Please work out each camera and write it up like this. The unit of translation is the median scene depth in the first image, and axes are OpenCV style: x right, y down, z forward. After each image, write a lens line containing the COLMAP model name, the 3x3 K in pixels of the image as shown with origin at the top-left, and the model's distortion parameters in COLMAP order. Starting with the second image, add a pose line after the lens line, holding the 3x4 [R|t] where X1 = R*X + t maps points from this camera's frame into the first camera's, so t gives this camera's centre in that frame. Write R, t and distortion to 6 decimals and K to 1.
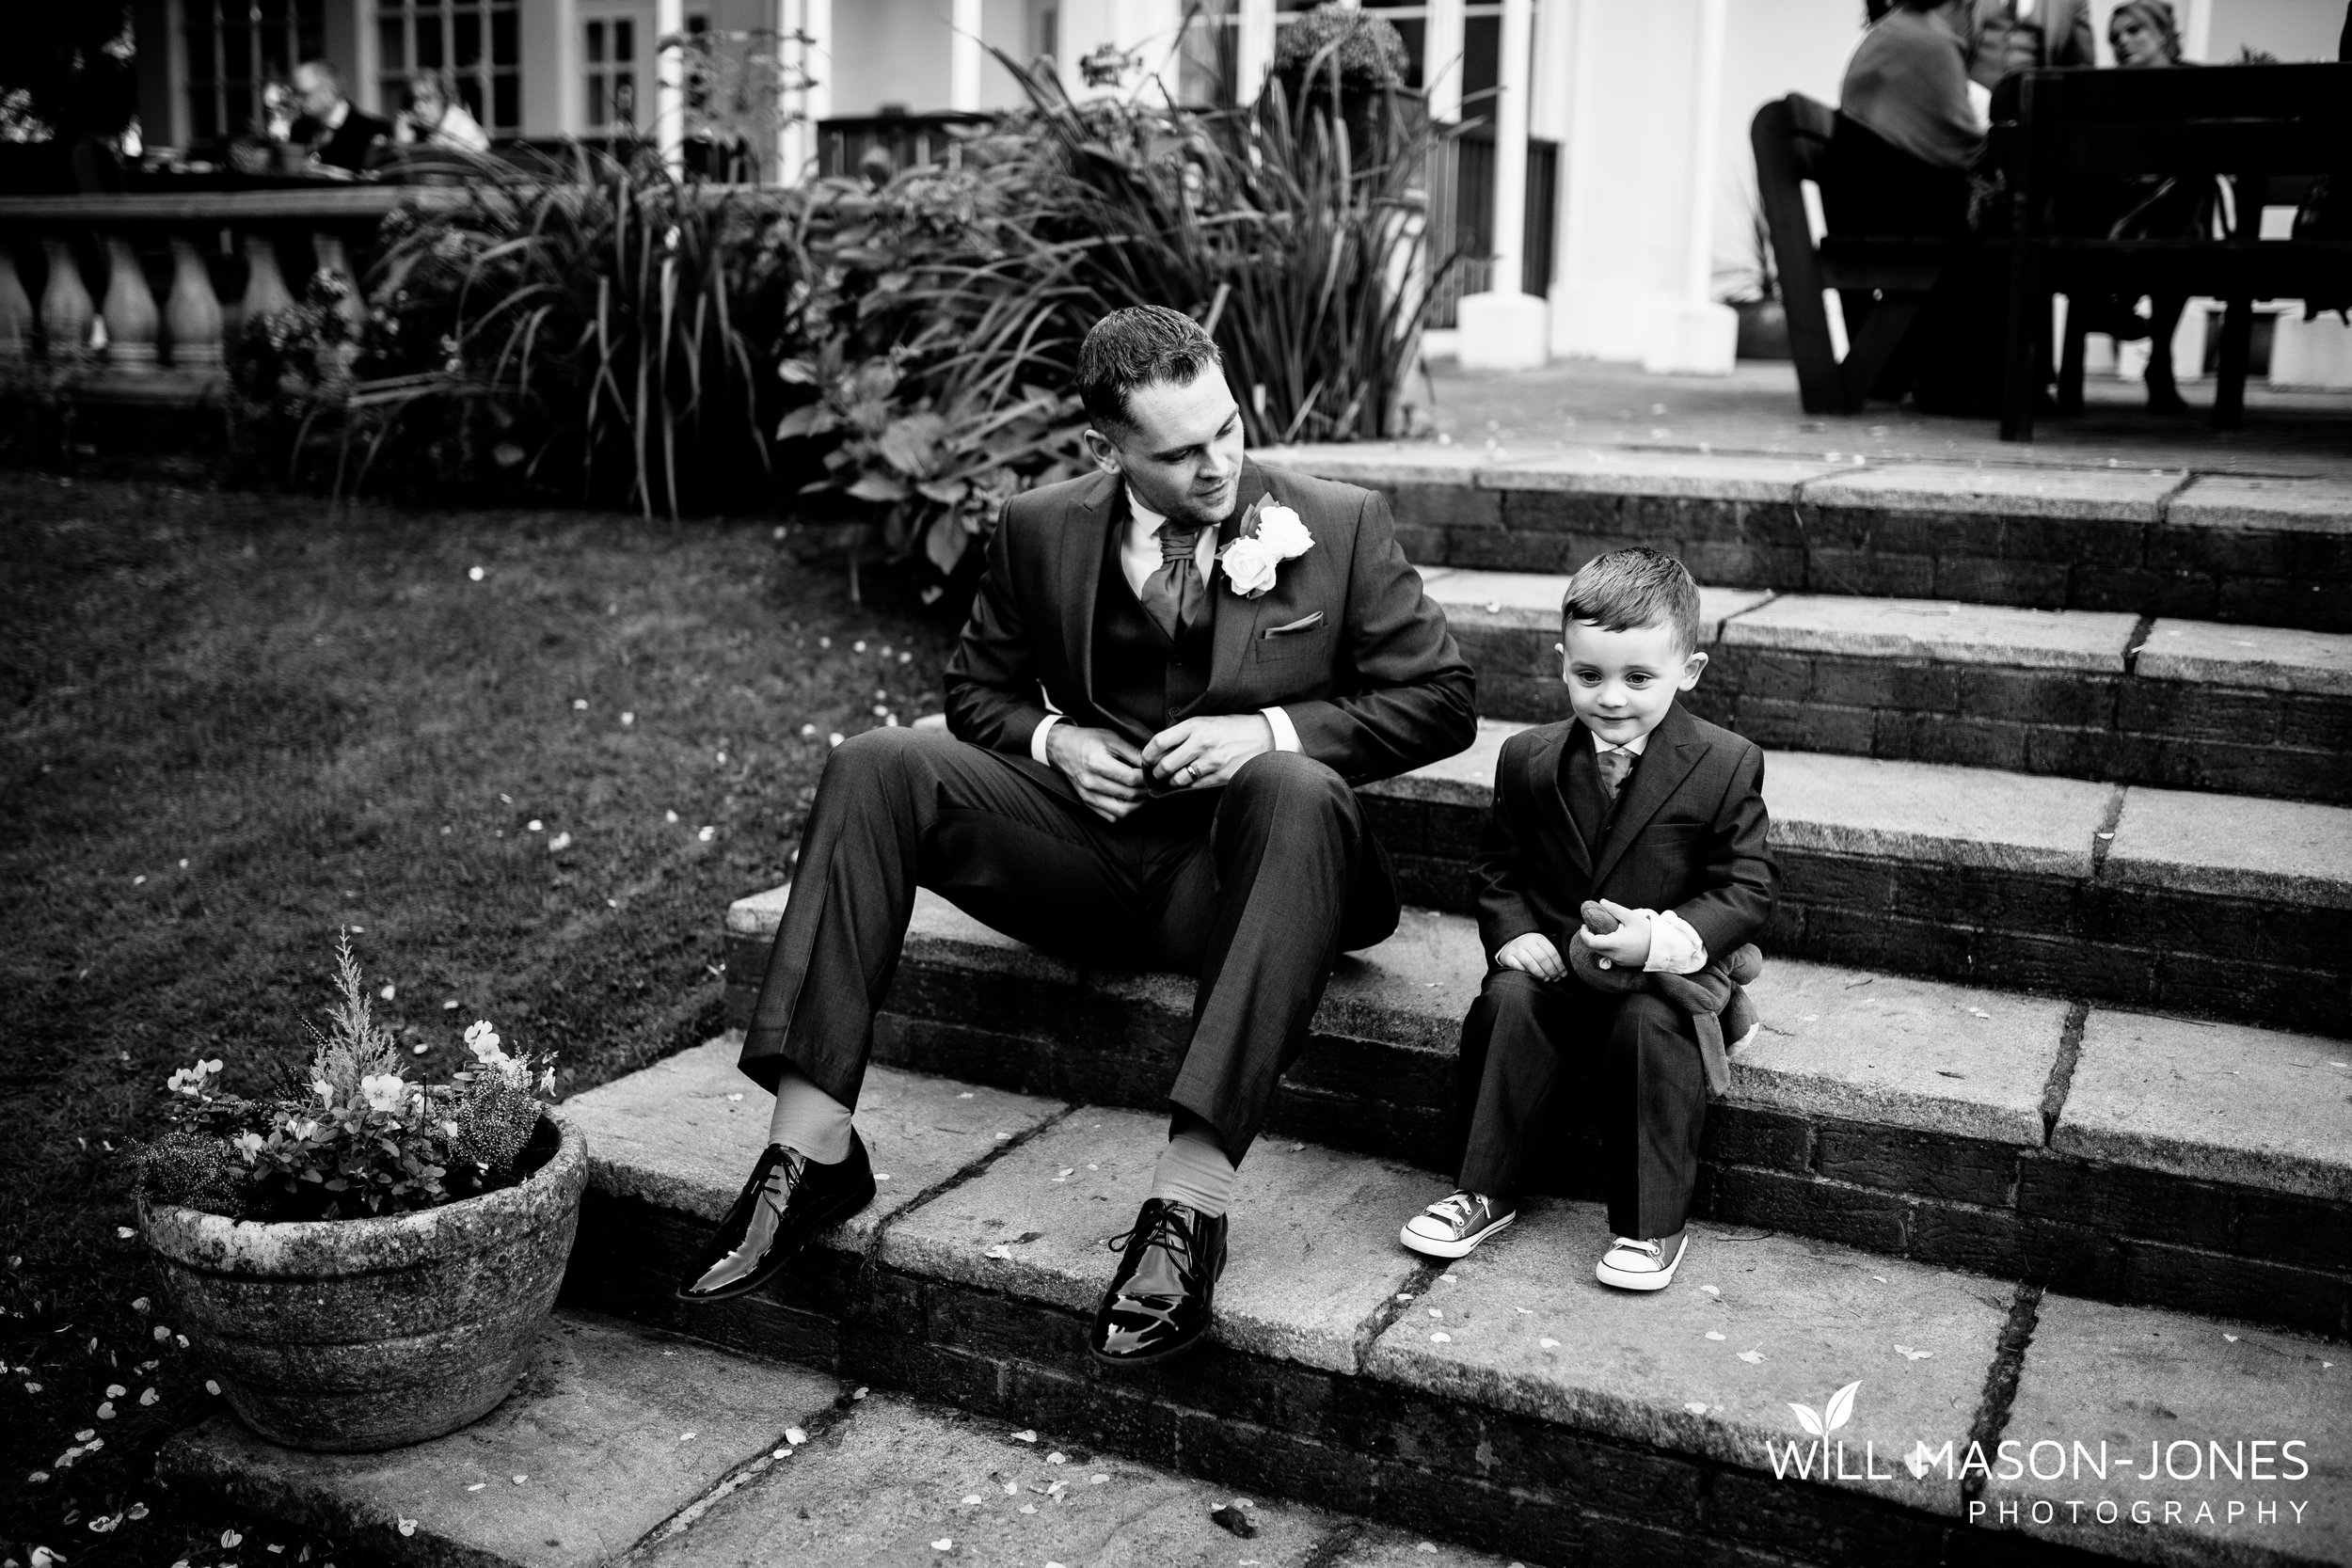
lens RADIAL K [[2201.0, 0, 1176.0], [0, 2201.0, 784.0], [0, 0, 1]] dist [-0.067081, 0.108862]
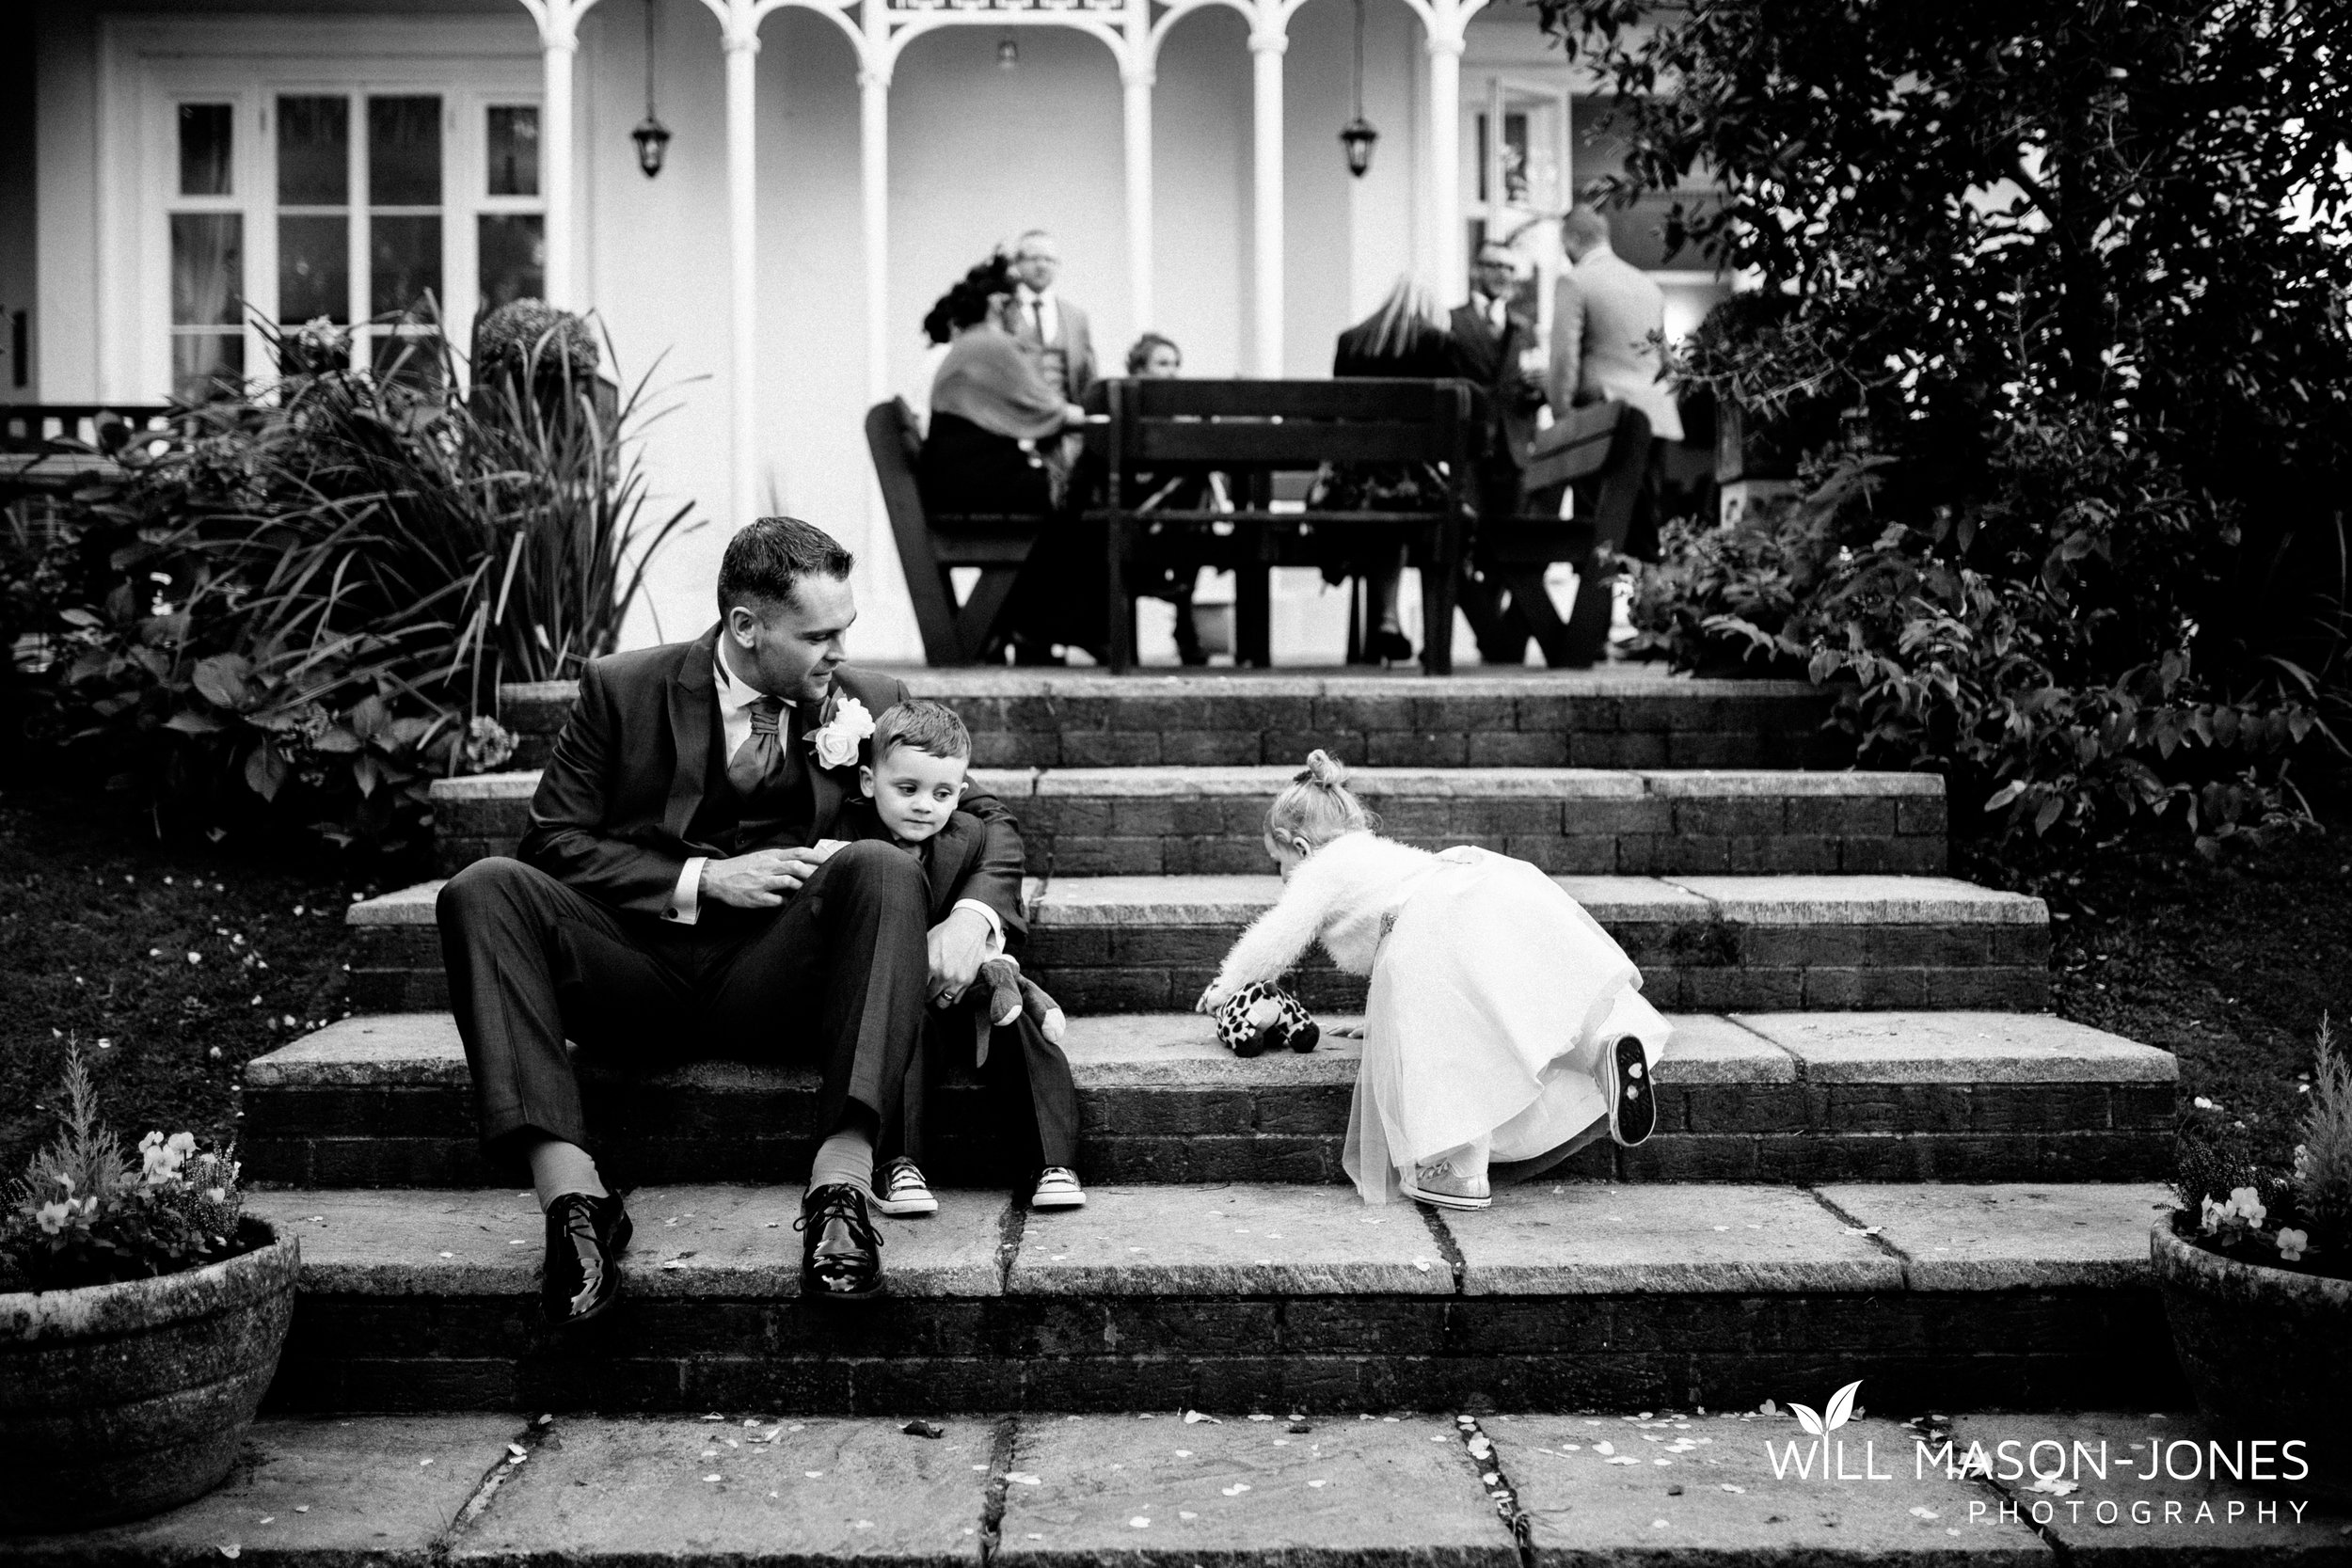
lens RADIAL K [[2201.0, 0, 1176.0], [0, 2201.0, 784.0], [0, 0, 1]] dist [-0.067081, 0.108862]
pose [[0.891196, -0.044854, 0.451395, -0.362681], [0.109899, 0.986803, -0.118920, 0.128415], [-0.440104, 0.155589, 0.884365, -0.205758]]
